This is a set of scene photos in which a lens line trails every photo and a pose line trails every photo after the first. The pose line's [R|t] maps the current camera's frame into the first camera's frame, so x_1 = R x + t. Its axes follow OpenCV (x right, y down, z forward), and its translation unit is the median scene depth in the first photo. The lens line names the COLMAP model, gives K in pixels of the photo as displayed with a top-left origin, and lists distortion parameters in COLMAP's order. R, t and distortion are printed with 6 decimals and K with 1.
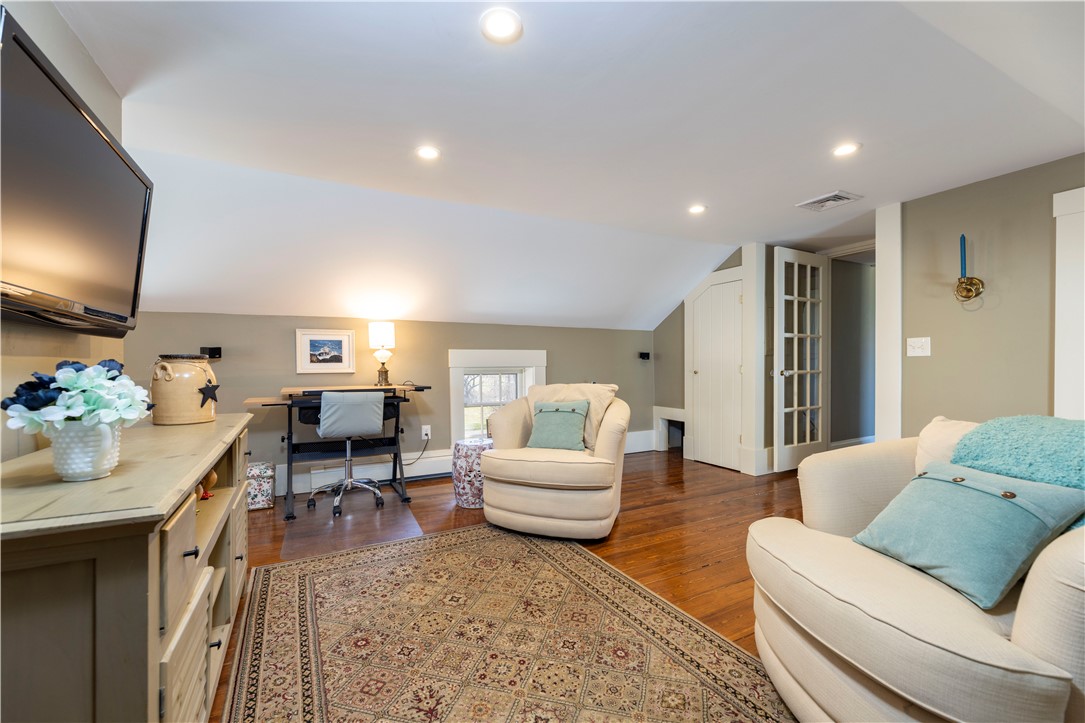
lens RADIAL K [[440.0, 0, 542.4], [0, 440.0, 364.7], [0, 0, 1]] dist [0.002998, 0.000109]
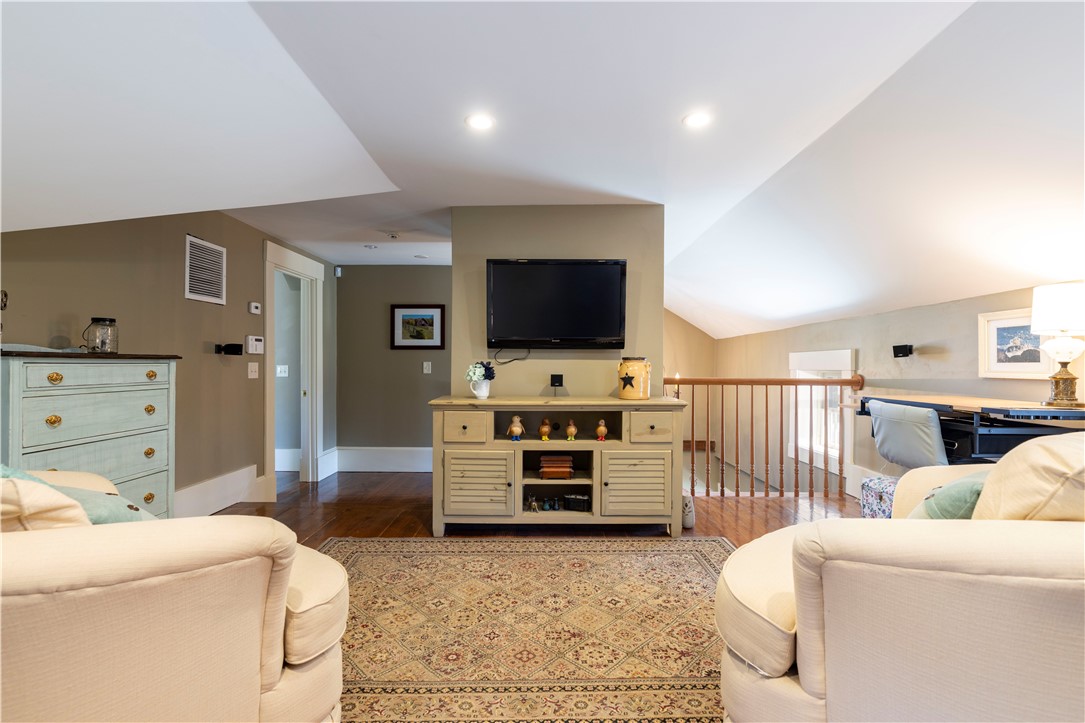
lens RADIAL K [[526.9, 0, 543.2], [0, 526.9, 360.2], [0, 0, 1]] dist [-0.001272, -0.000029]
pose [[-0.489690, -0.003550, -0.871889, 0.901195], [-0.004013, 0.999990, -0.001818, -0.006243], [0.871887, 0.002608, -0.489699, 1.425932]]
